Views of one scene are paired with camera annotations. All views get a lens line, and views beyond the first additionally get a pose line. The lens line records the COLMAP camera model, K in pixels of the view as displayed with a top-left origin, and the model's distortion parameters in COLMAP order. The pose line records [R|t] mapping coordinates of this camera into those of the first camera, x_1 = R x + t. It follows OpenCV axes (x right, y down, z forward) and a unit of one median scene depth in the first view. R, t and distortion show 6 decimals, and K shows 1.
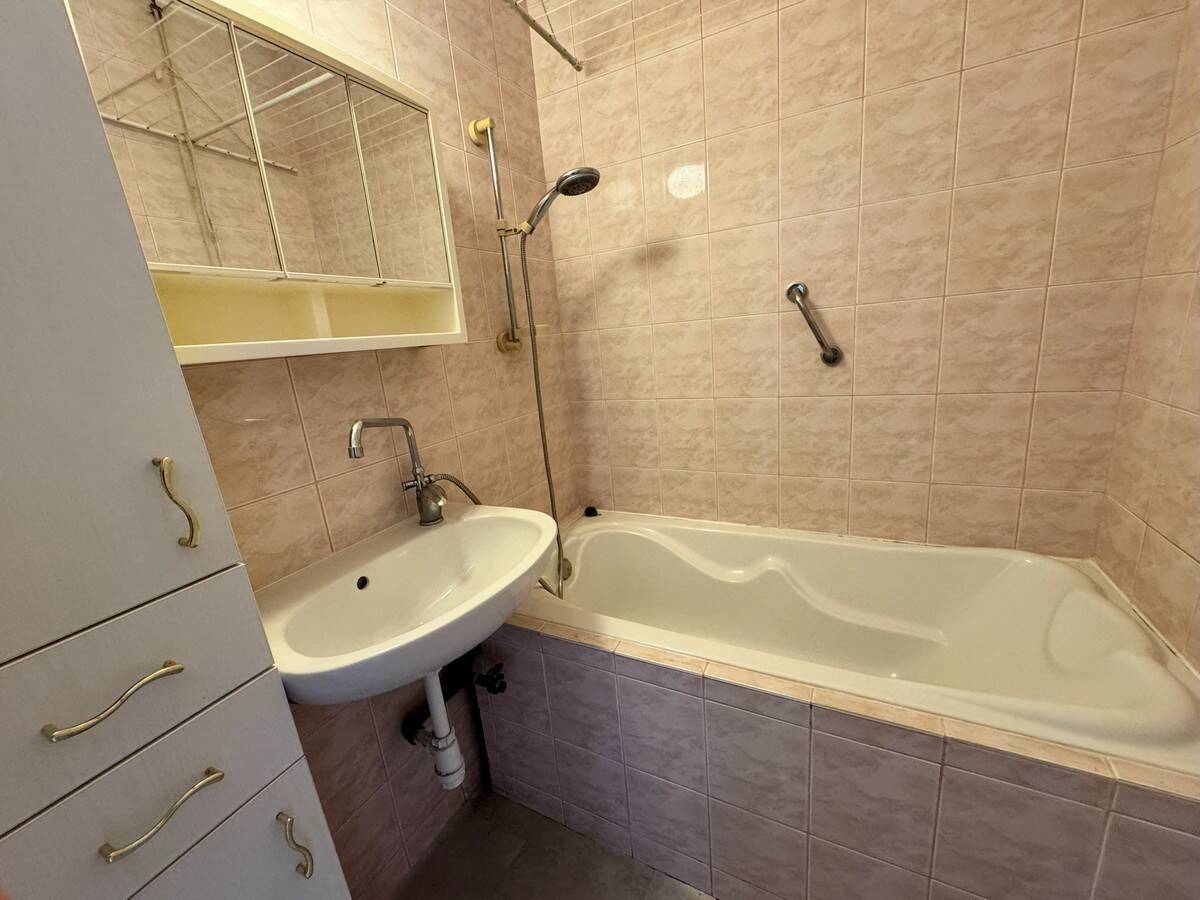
lens RADIAL K [[478.7, 0, 600.0], [0, 478.7, 450.0], [0, 0, 1]] dist [-0.002716, -0.000115]
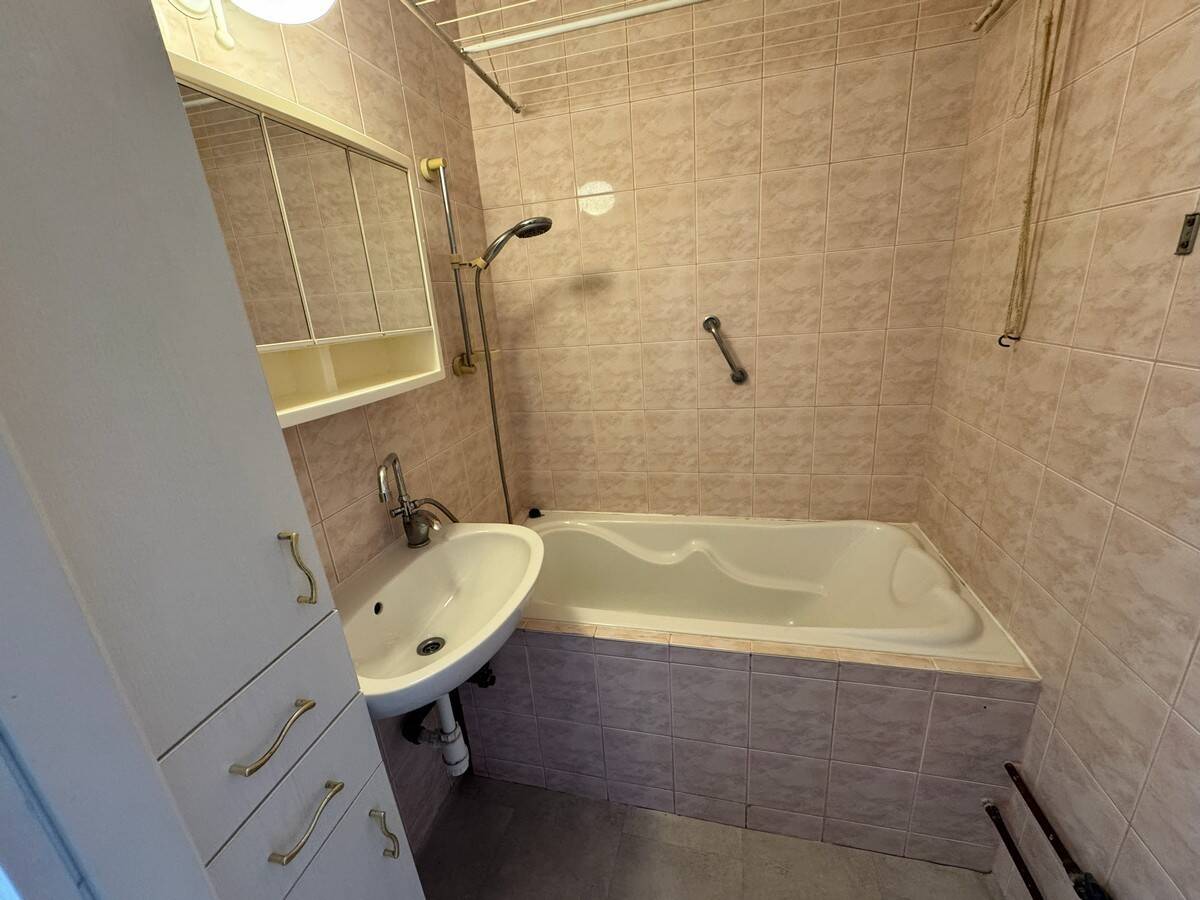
lens RADIAL K [[478.7, 0, 600.0], [0, 478.7, 450.0], [0, 0, 1]] dist [-0.002716, -0.000115]
pose [[0.971199, -0.053582, 0.232165, -0.170994], [0.044039, 0.997966, 0.046100, -0.083691], [-0.234163, -0.034548, 0.971583, -0.131092]]
